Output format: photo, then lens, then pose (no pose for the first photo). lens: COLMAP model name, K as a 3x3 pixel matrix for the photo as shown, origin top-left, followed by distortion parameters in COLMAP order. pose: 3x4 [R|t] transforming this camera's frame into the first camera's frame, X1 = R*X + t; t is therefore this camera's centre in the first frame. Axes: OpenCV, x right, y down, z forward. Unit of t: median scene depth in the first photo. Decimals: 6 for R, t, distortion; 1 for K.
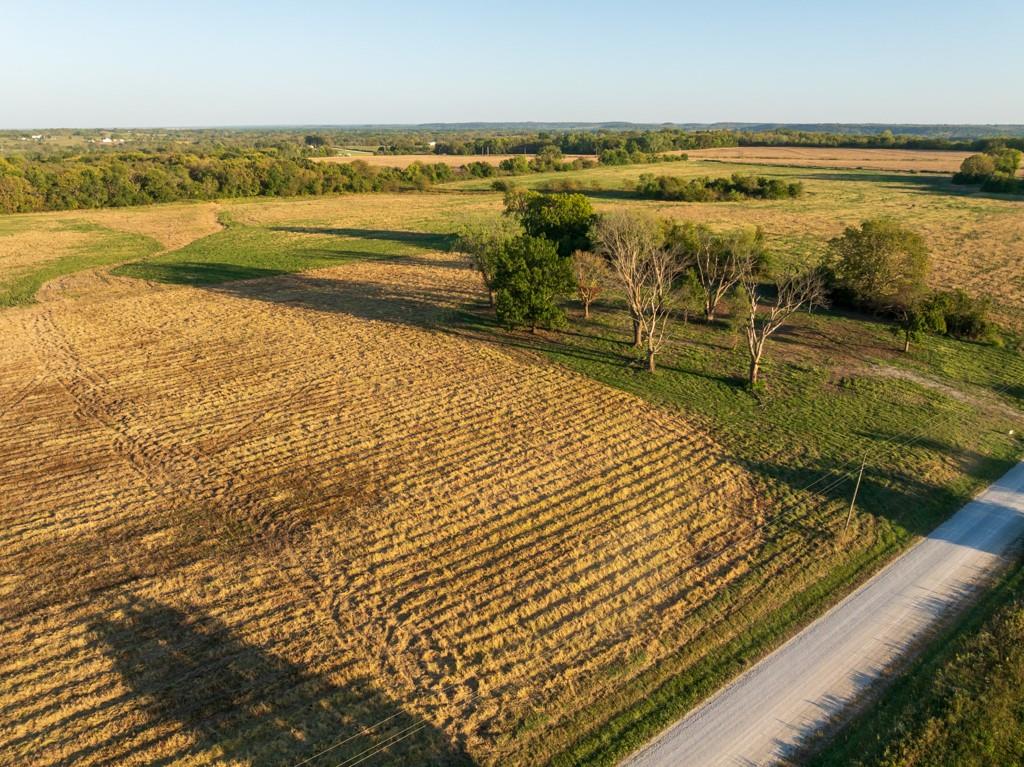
lens RADIAL K [[724.8, 0, 516.3], [0, 724.8, 360.7], [0, 0, 1]] dist [-0.035312, -0.003044]
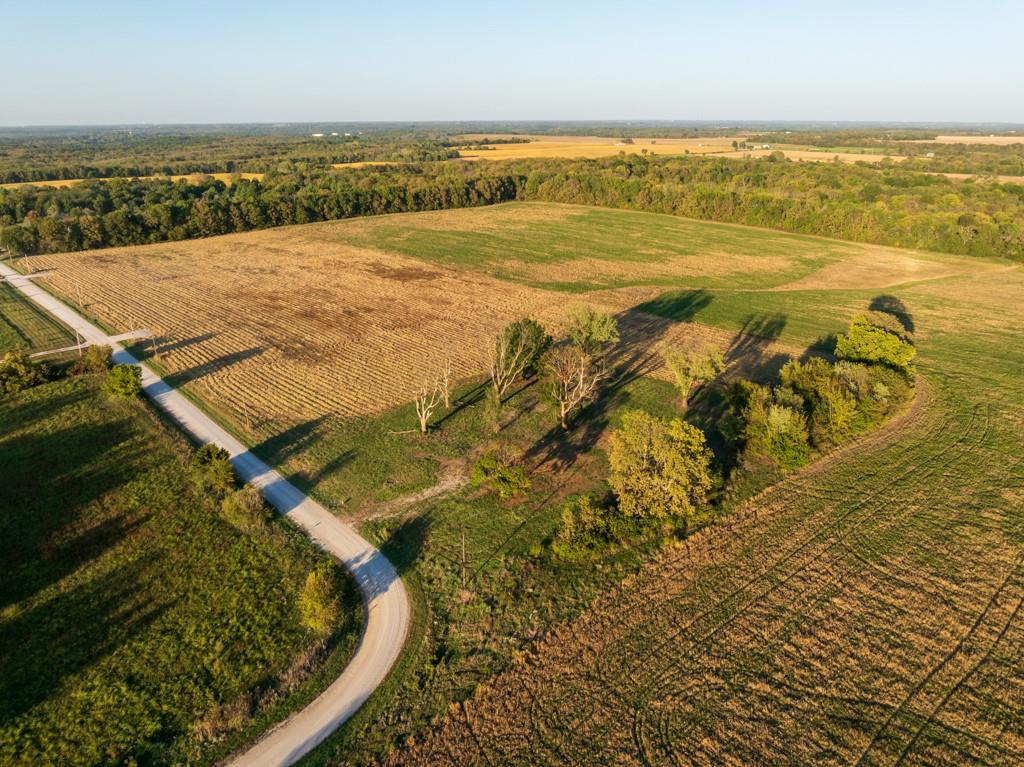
lens RADIAL K [[716.8, 0, 512.0], [0, 716.8, 383.5], [0, 0, 1]] dist [-0.021894, -0.026271]
pose [[0.066132, 0.349011, -0.934782, 2.146046], [-0.309052, 0.897928, 0.313387, -0.745159], [0.948743, 0.268171, 0.167244, 1.068761]]
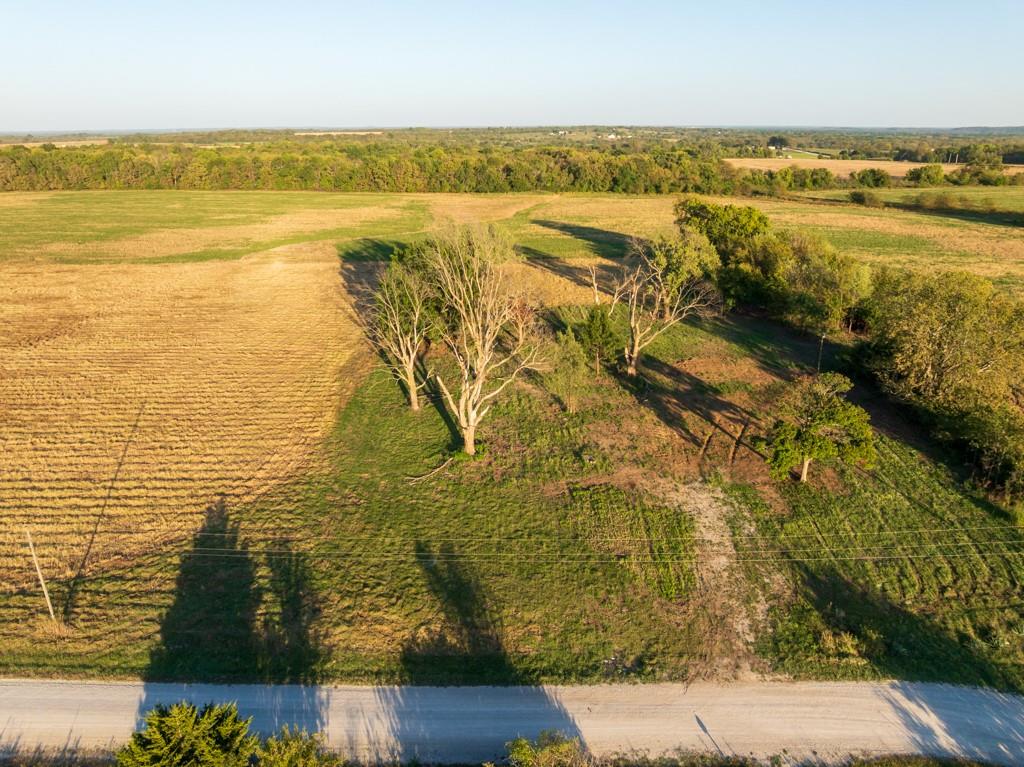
lens RADIAL K [[724.8, 0, 516.3], [0, 724.8, 360.7], [0, 0, 1]] dist [-0.035312, -0.003044]
pose [[0.786247, 0.191277, -0.587561, 0.956750], [-0.191951, 0.979445, 0.061993, -0.145474], [0.587341, 0.064041, 0.806802, 0.484197]]
